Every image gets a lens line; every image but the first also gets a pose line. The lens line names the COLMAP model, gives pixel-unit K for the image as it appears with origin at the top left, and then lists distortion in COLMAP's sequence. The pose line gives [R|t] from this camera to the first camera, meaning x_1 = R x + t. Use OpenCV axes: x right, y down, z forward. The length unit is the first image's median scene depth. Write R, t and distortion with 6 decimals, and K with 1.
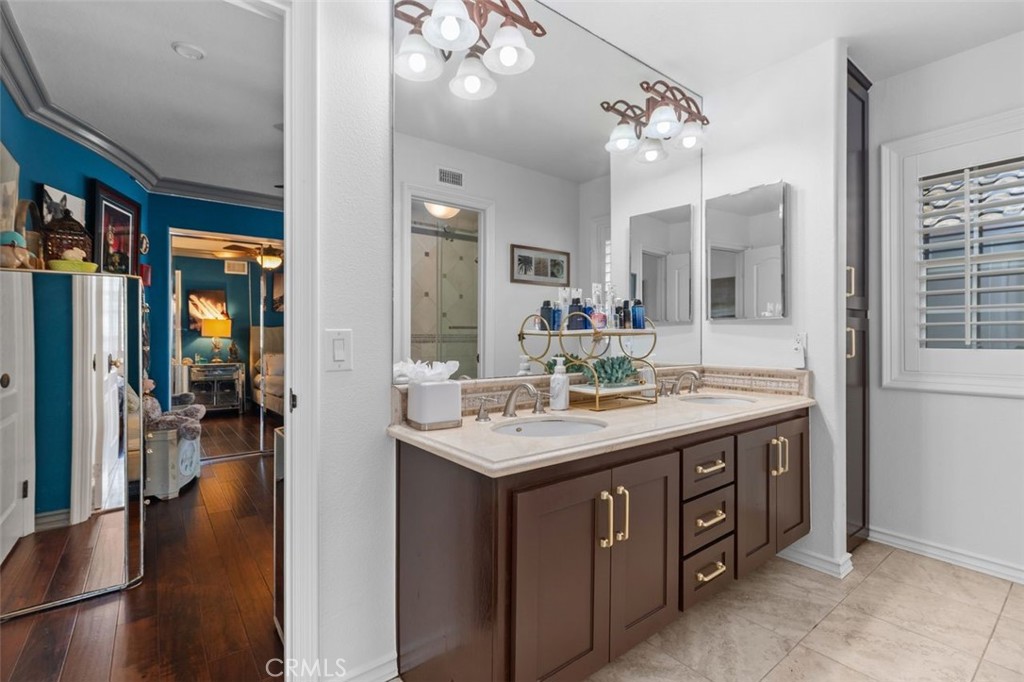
lens RADIAL K [[468.0, 0, 510.9], [0, 468.0, 340.1], [0, 0, 1]] dist [-0.000075, -0.001241]
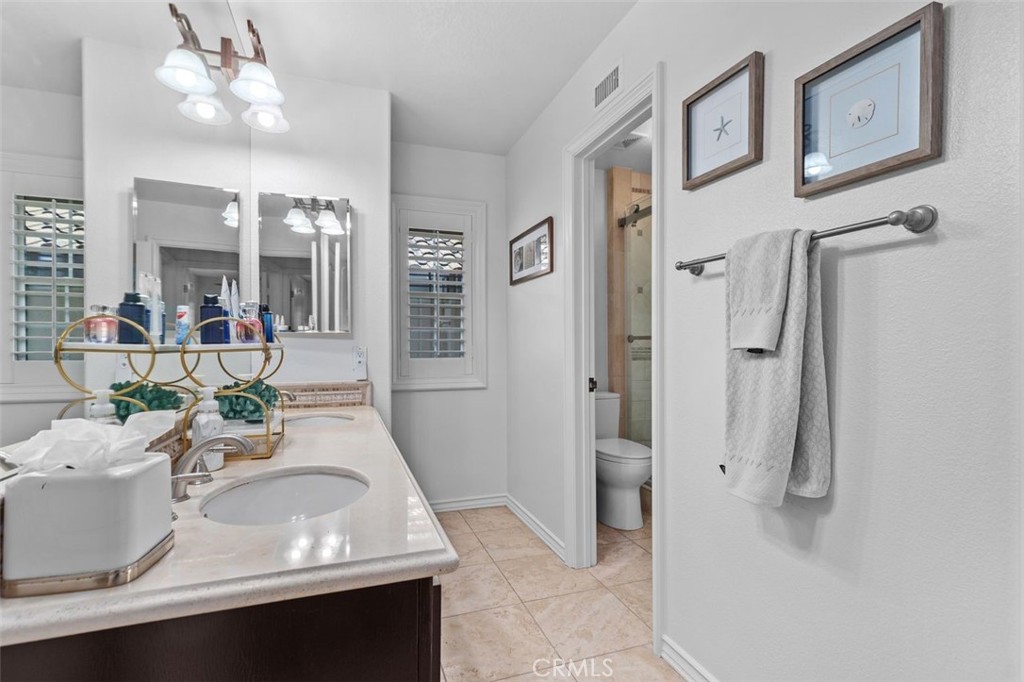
lens RADIAL K [[468.0, 0, 509.9], [0, 468.0, 348.5], [0, 0, 1]] dist [-0.000075, -0.001241]
pose [[0.305745, -0.004596, 0.952102, -0.299971], [0.017184, 0.999852, -0.000692, -0.004506], [-0.951958, 0.016572, 0.305778, 0.345232]]
